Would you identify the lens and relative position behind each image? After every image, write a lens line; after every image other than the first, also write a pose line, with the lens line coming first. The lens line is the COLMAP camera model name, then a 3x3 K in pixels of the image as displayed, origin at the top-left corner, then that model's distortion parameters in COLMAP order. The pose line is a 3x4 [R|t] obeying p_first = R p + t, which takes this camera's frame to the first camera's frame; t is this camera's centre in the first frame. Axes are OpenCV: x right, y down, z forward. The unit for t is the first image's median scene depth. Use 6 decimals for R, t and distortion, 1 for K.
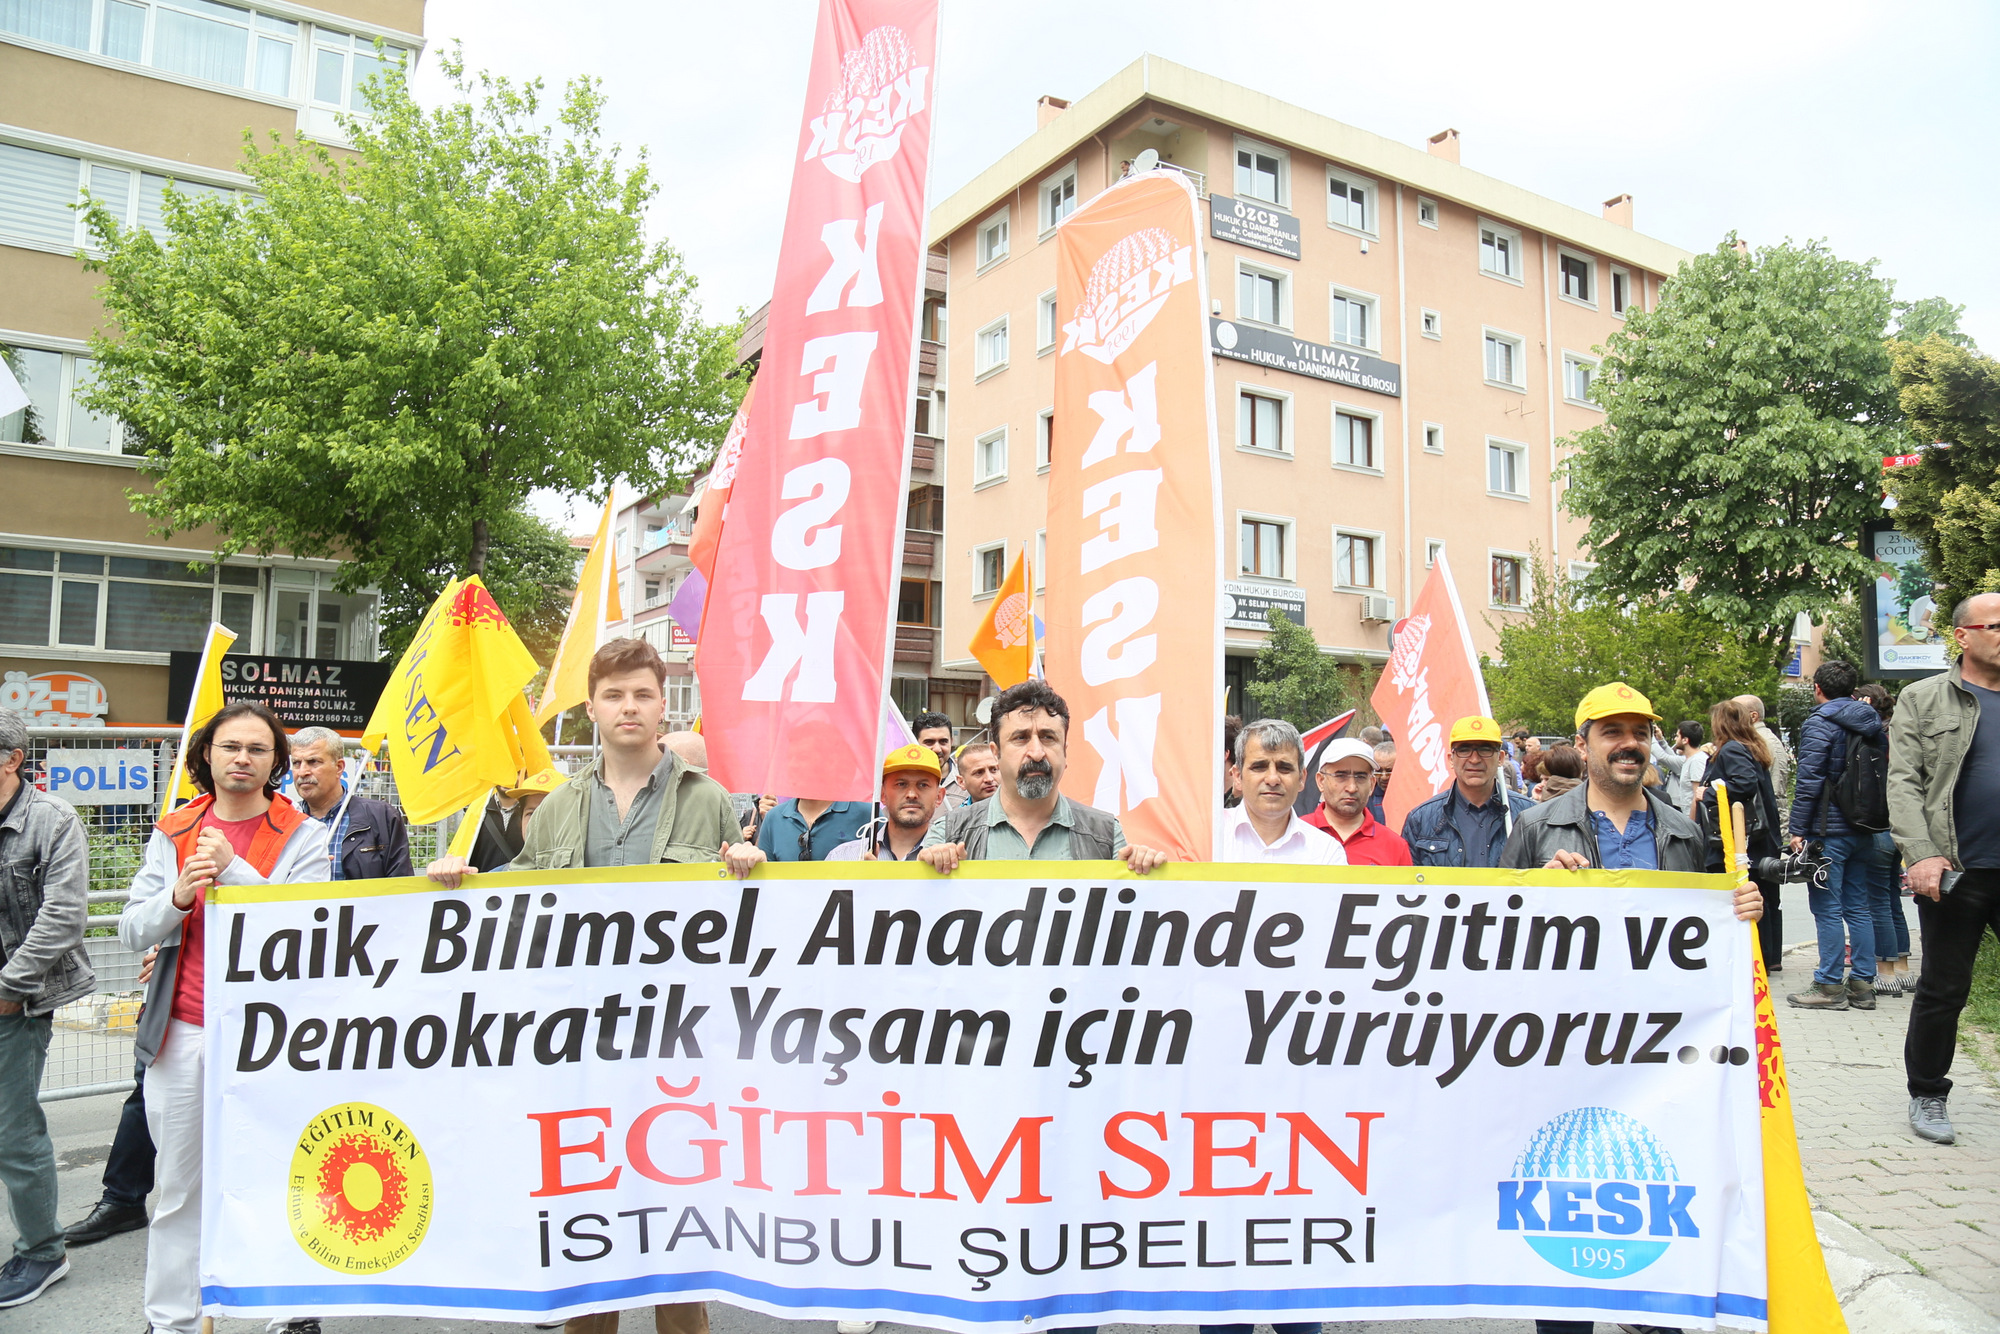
lens RADIAL K [[1370.1, 0, 1003.0], [0, 1370.1, 667.4], [0, 0, 1]] dist [-0.117768, 0.068604]
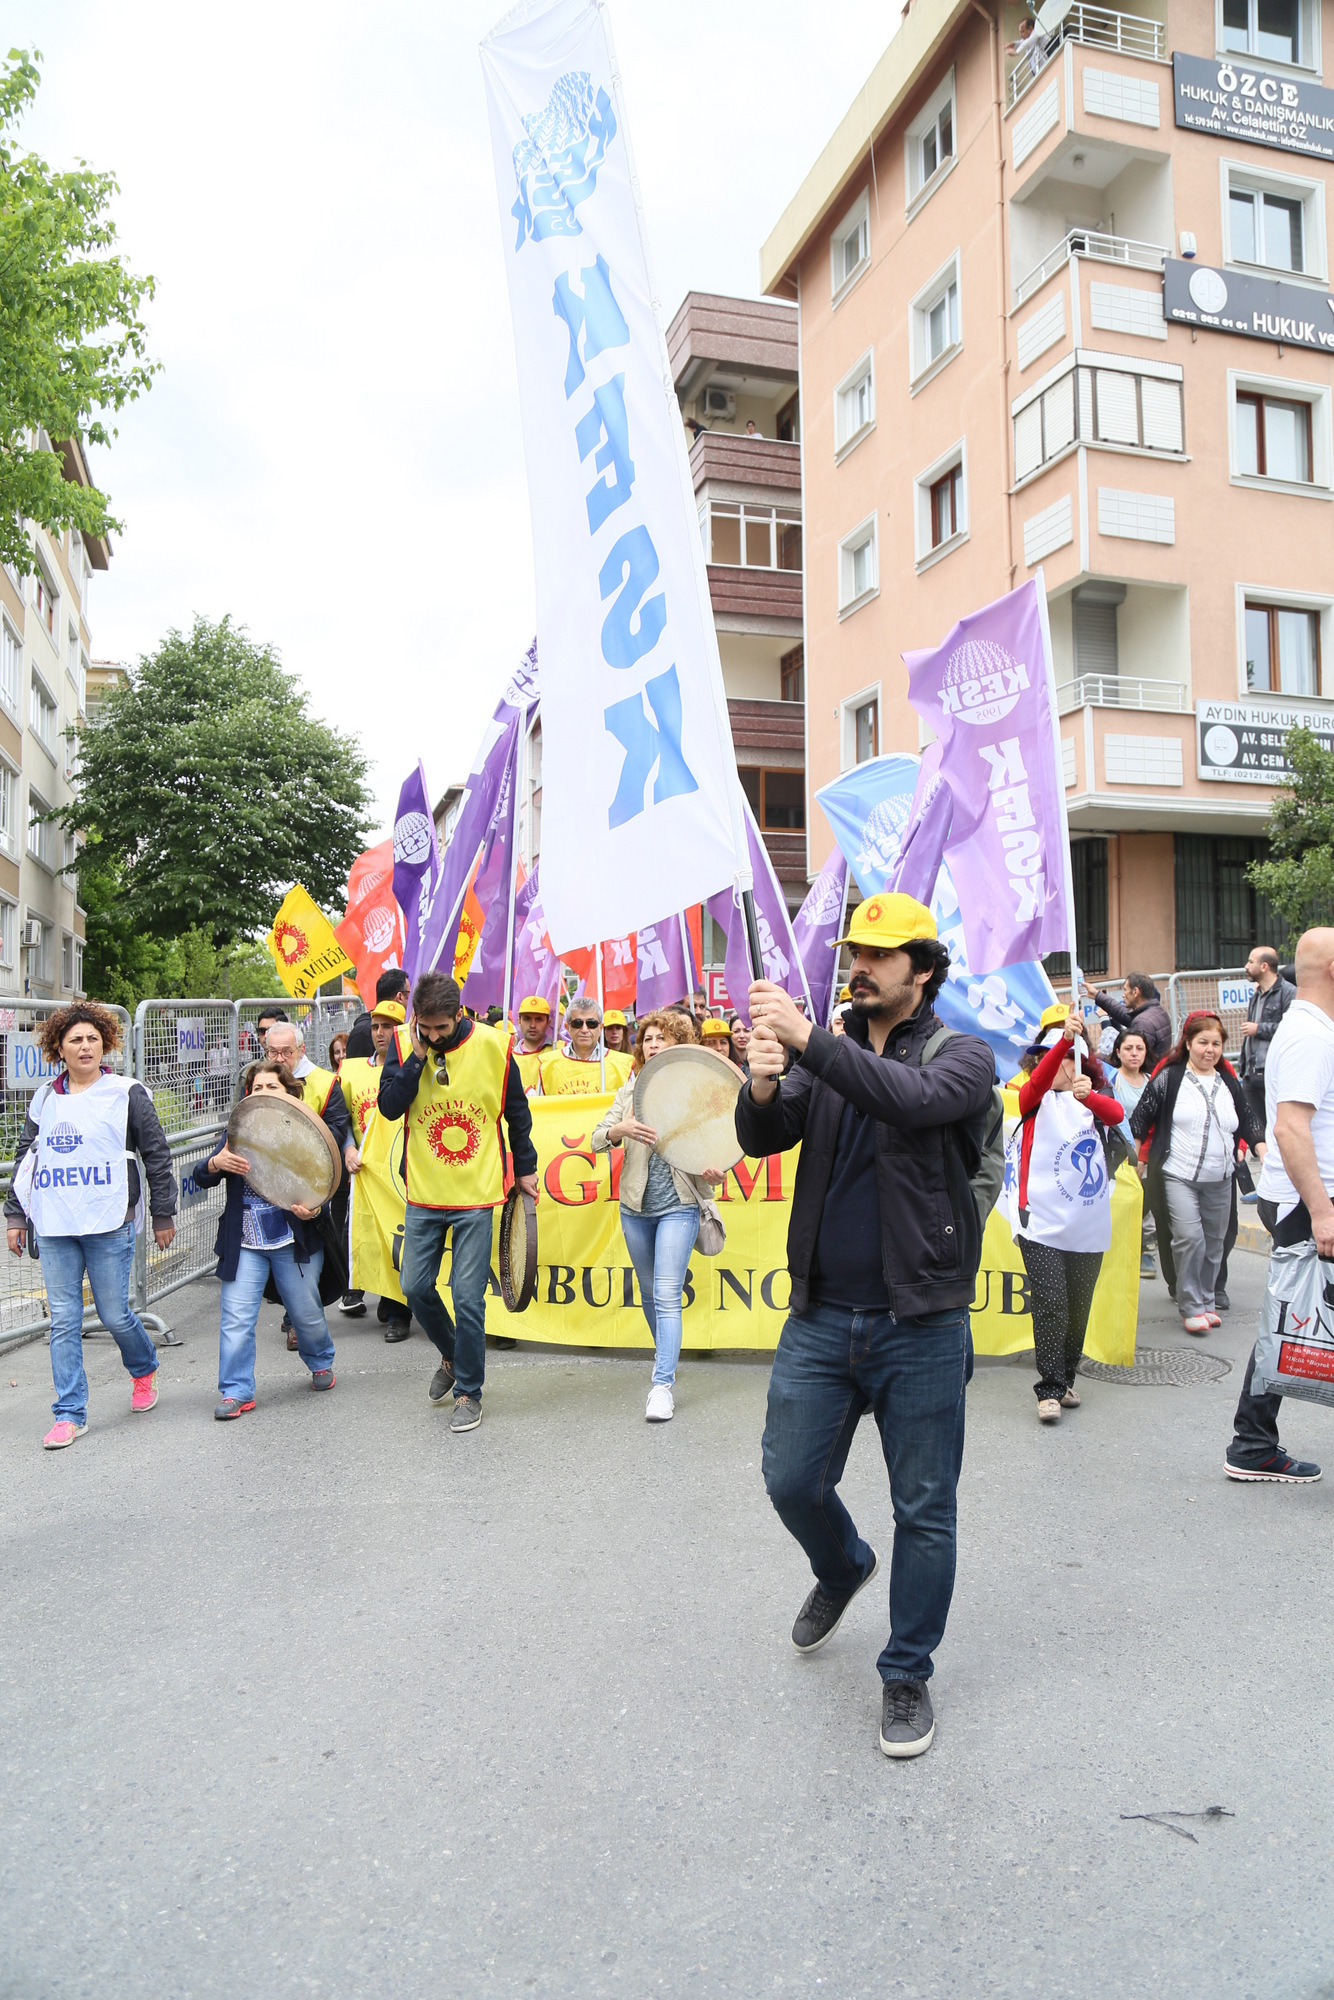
lens RADIAL K [[1370.1, 0, 685.3], [0, 1370.1, 1020.4], [0, 0, 1]] dist [-0.117768, 0.068604]
pose [[0.969555, -0.023909, -0.243702, 0.074328], [0.041679, 0.996813, 0.068021, 0.023963], [0.241299, -0.076107, 0.967462, 0.356687]]
